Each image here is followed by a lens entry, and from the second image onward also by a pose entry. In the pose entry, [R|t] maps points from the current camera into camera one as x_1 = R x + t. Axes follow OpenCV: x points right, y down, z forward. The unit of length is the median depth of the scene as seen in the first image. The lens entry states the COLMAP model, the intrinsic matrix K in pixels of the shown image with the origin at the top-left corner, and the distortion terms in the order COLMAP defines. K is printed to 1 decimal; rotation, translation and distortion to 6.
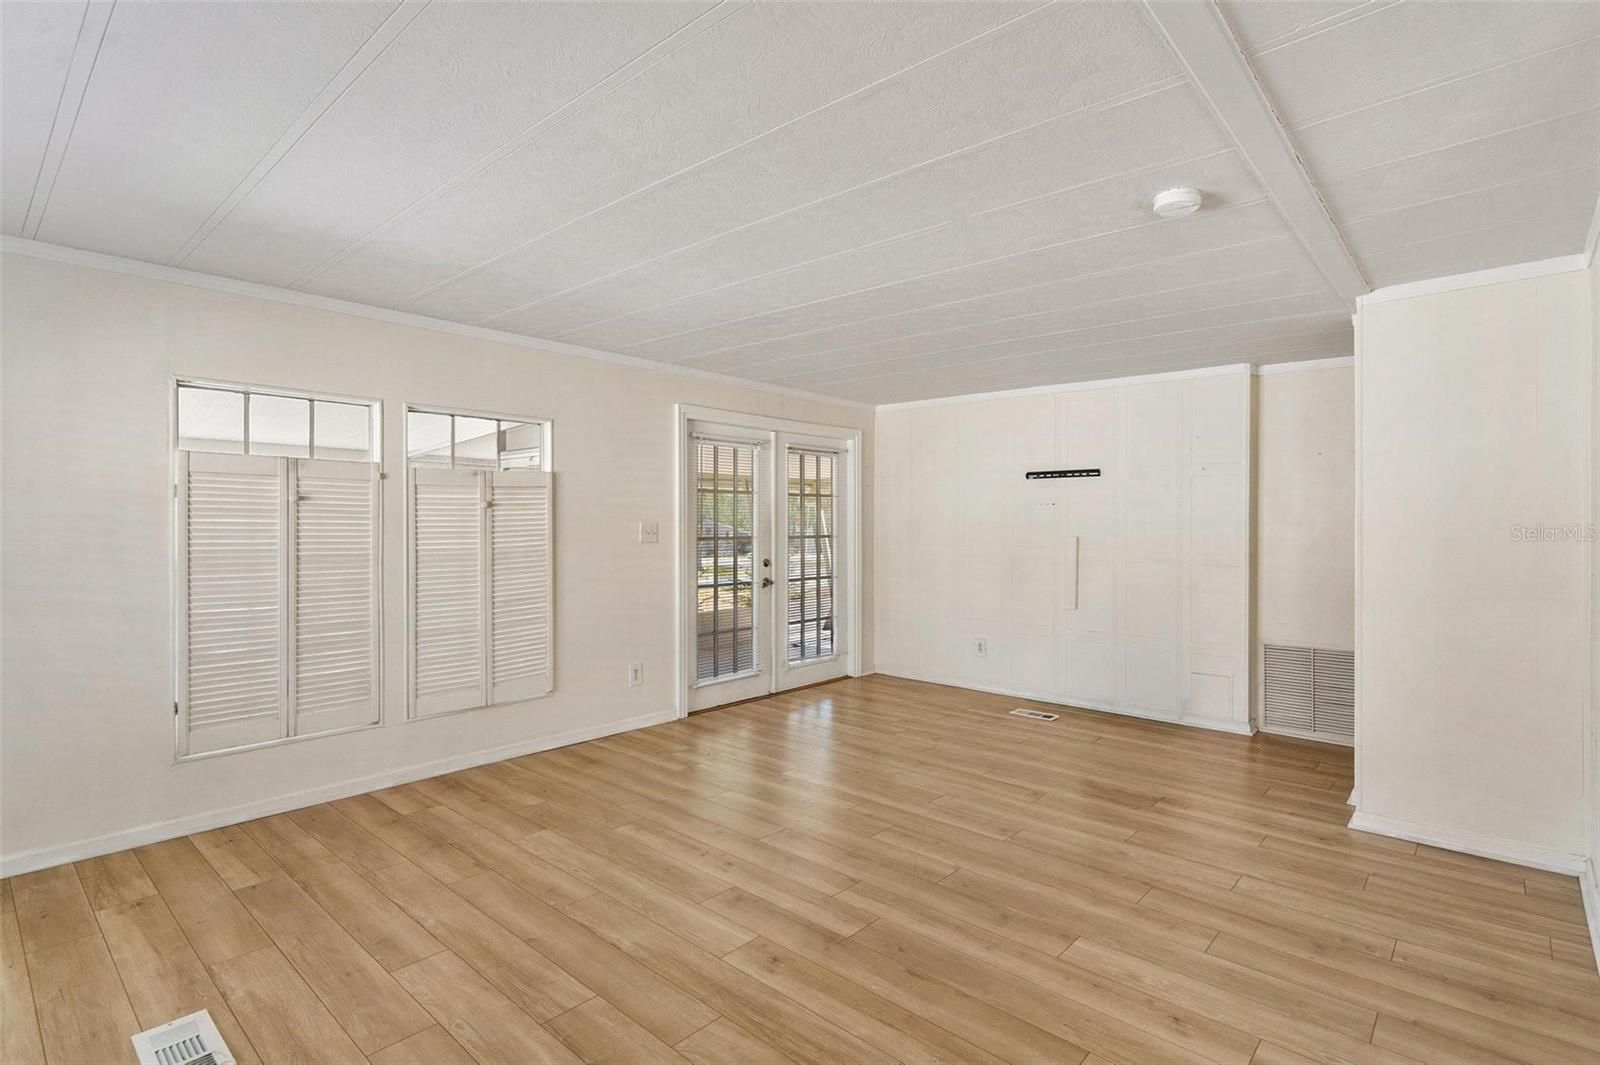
lens RADIAL K [[776.9, 0, 797.1], [0, 776.9, 526.3], [0, 0, 1]] dist [0.002028, -0.000296]
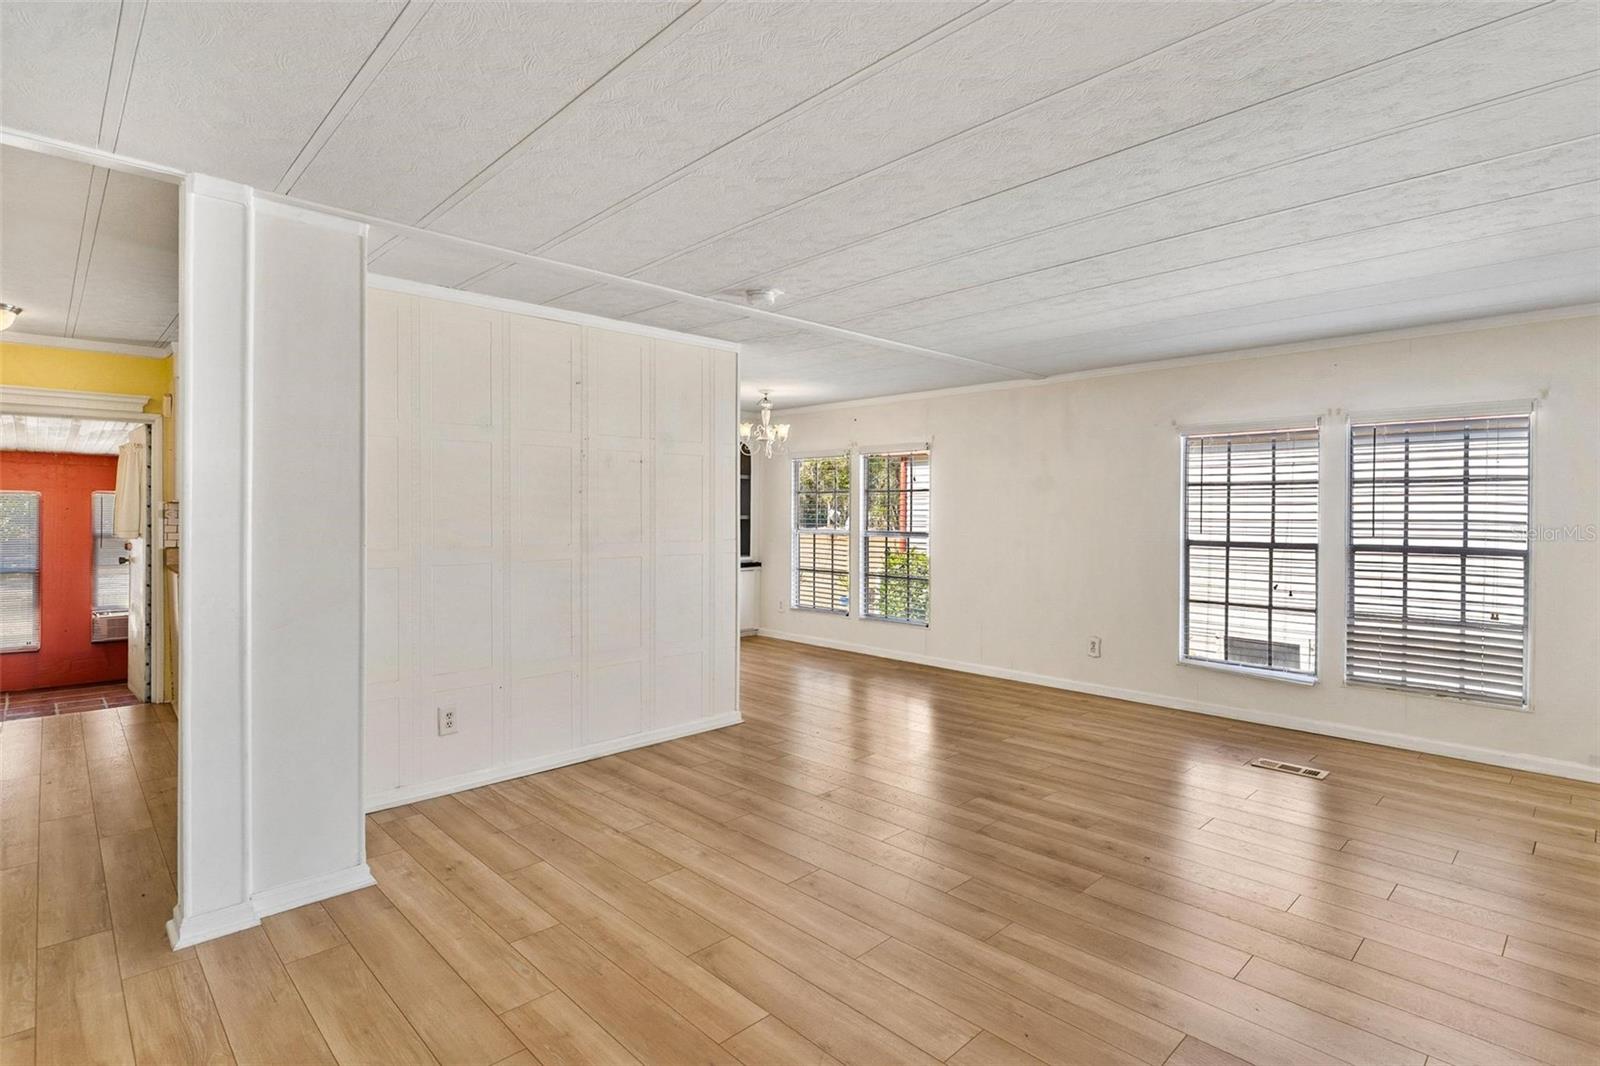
lens RADIAL K [[783.4, 0, 793.7], [0, 783.4, 514.1], [0, 0, 1]] dist [0.001250, 0.000194]
pose [[-0.997411, -0.008840, 0.071362, 0.212891], [-0.008777, 0.999961, 0.001190, -0.000746], [-0.071370, 0.000560, -0.997450, 1.708227]]
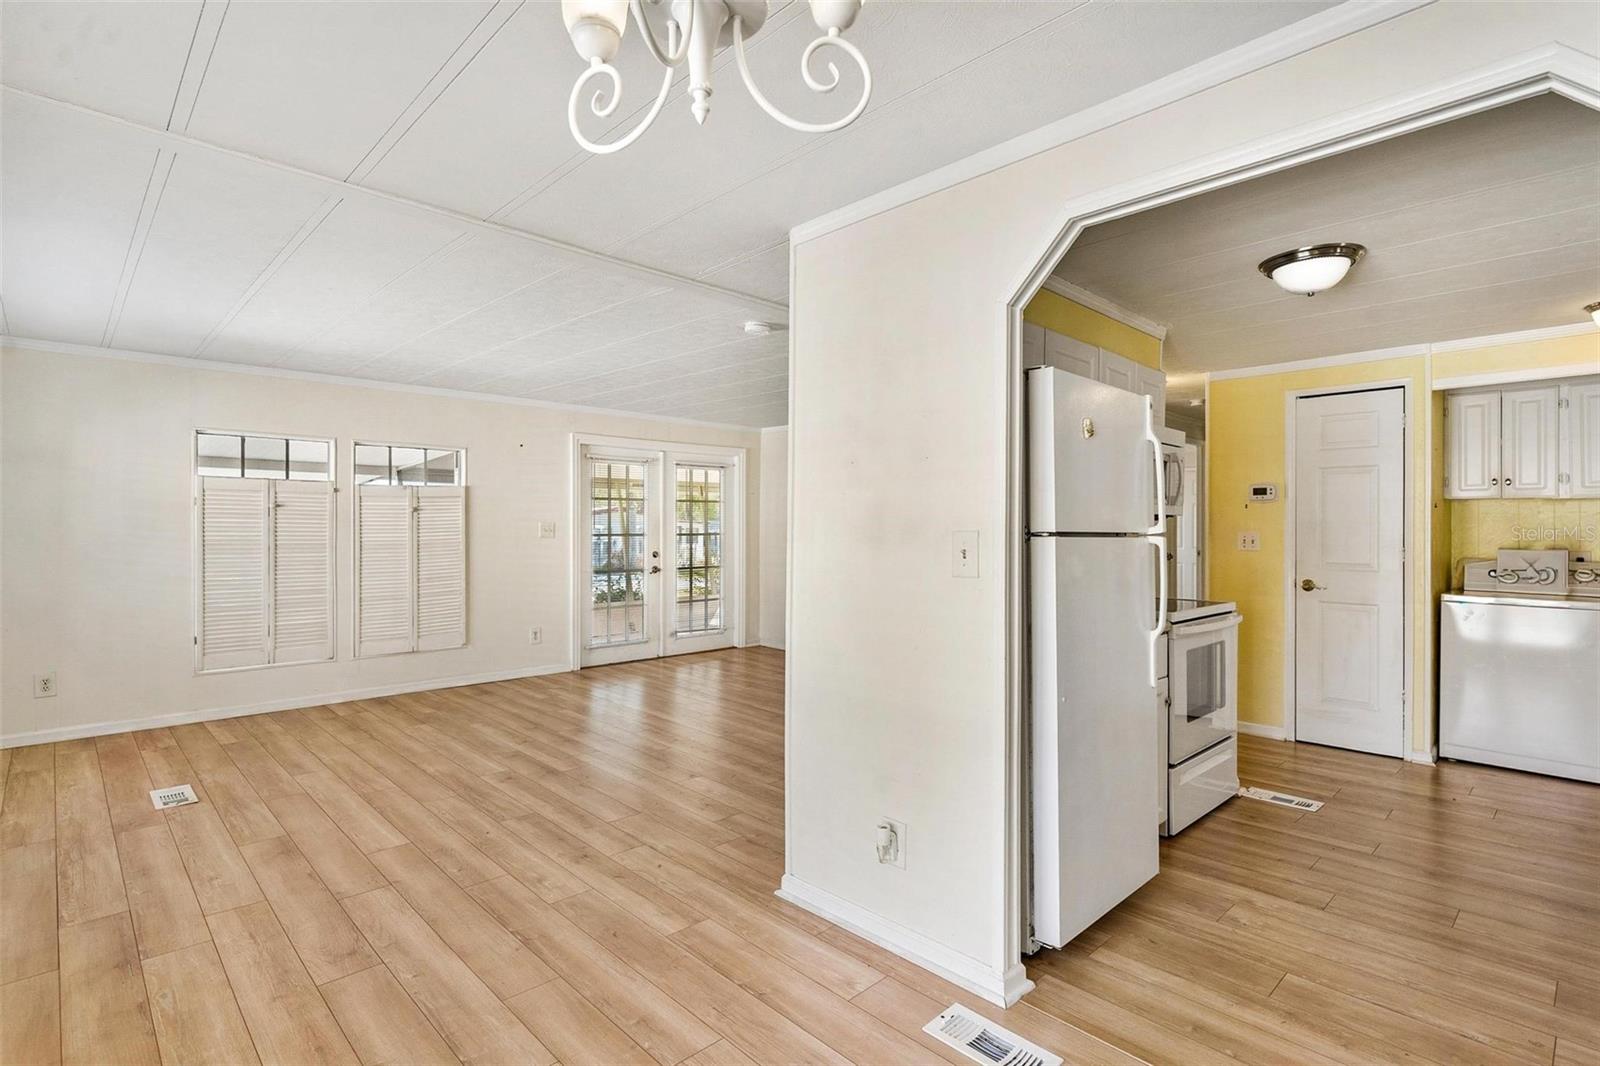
lens RADIAL K [[777.4, 0, 793.8], [0, 777.4, 529.7], [0, 0, 1]] dist [0.003308, 0.000678]
pose [[0.997285, 0.003703, -0.073545, 0.468183], [-0.003409, 0.999986, 0.004127, 0.000810], [0.073559, -0.003866, 0.997283, -0.429421]]
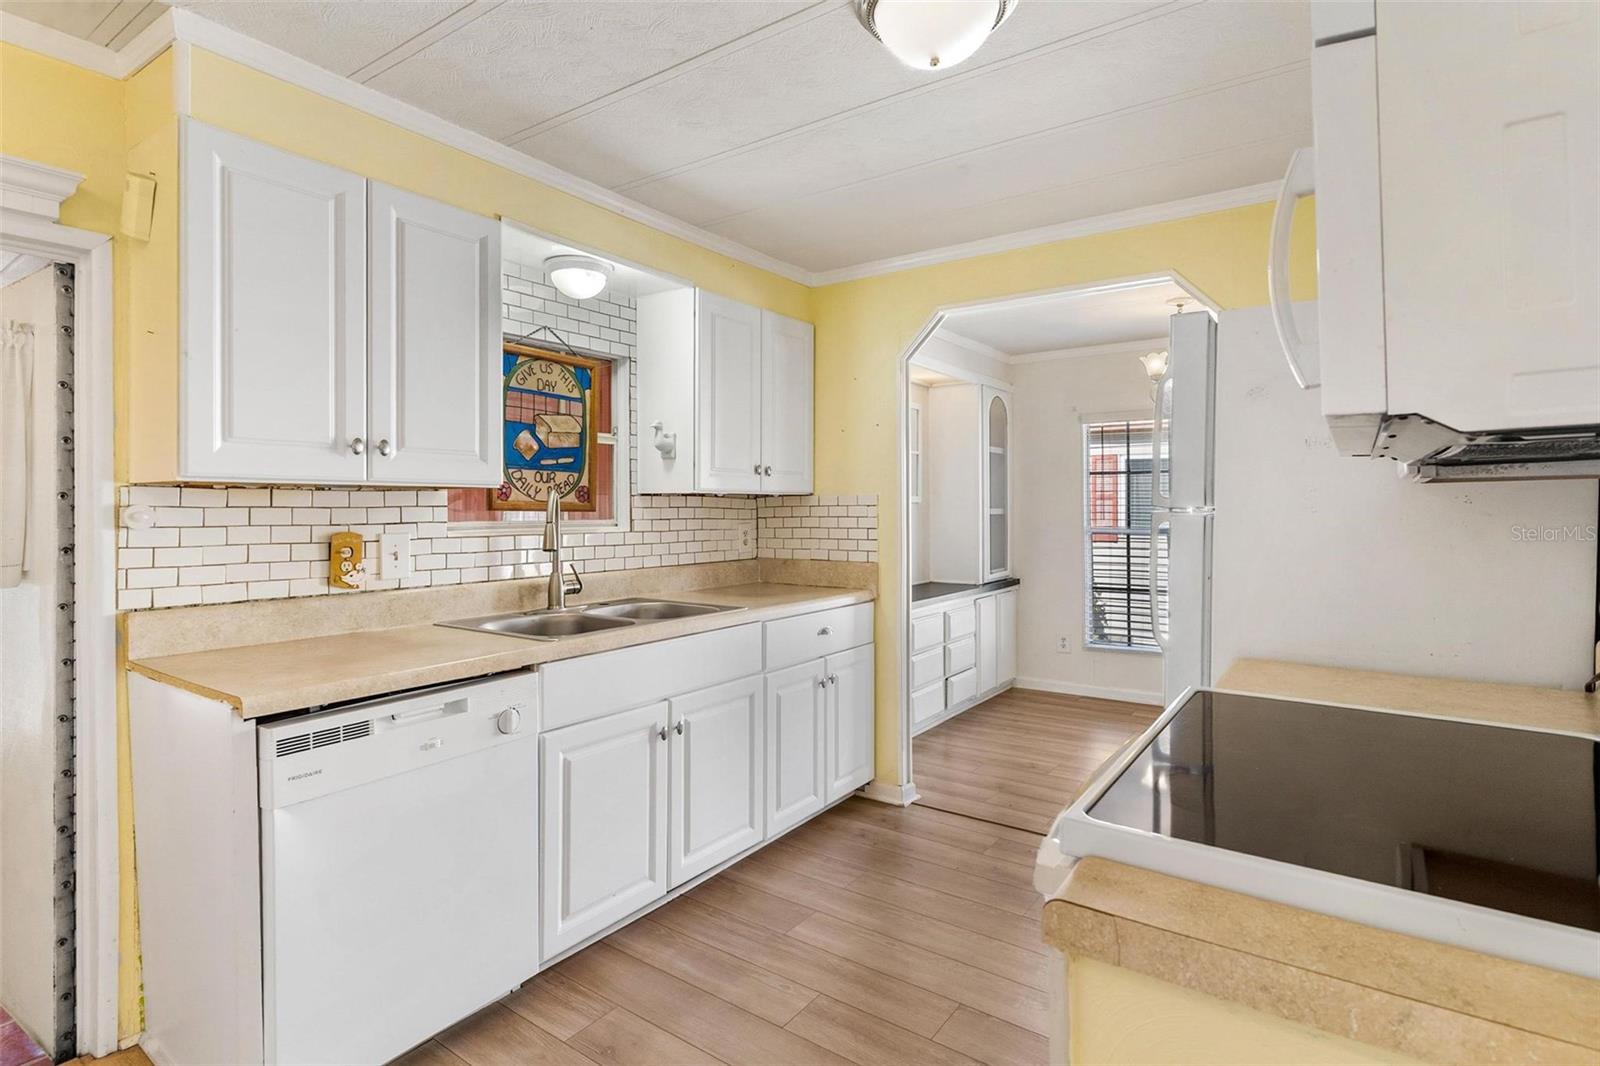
lens RADIAL K [[812.6, 0, 801.4], [0, 812.6, 502.9], [0, 0, 1]] dist [0.001846, 0.000570]
pose [[-0.993156, 0.002810, -0.116761, 1.092230], [0.003672, 0.999968, -0.007164, 0.007542], [0.116737, -0.007544, -0.993134, 0.931403]]
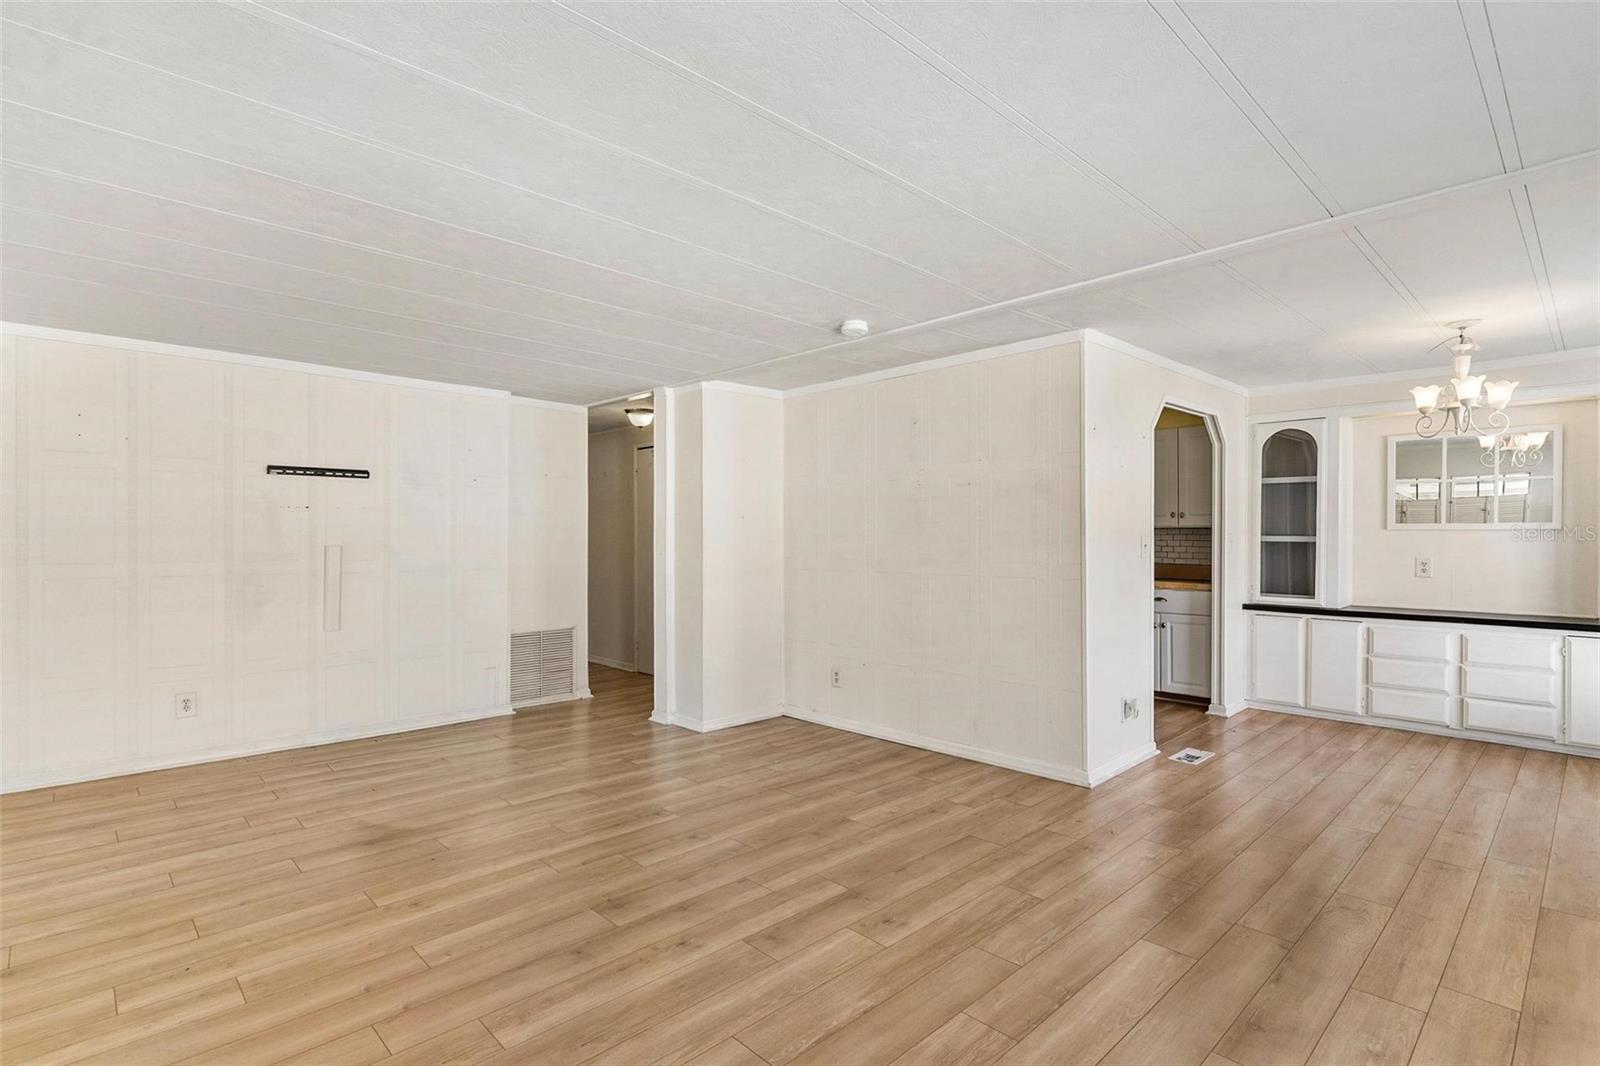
lens RADIAL K [[776.9, 0, 797.1], [0, 776.9, 526.8], [0, 0, 1]] dist [0.002028, -0.000296]
pose [[0.071842, 0.007056, 0.997391, -0.750968], [0.002008, 0.999972, -0.007219, -0.000602], [-0.997414, 0.002522, 0.071826, 0.680774]]
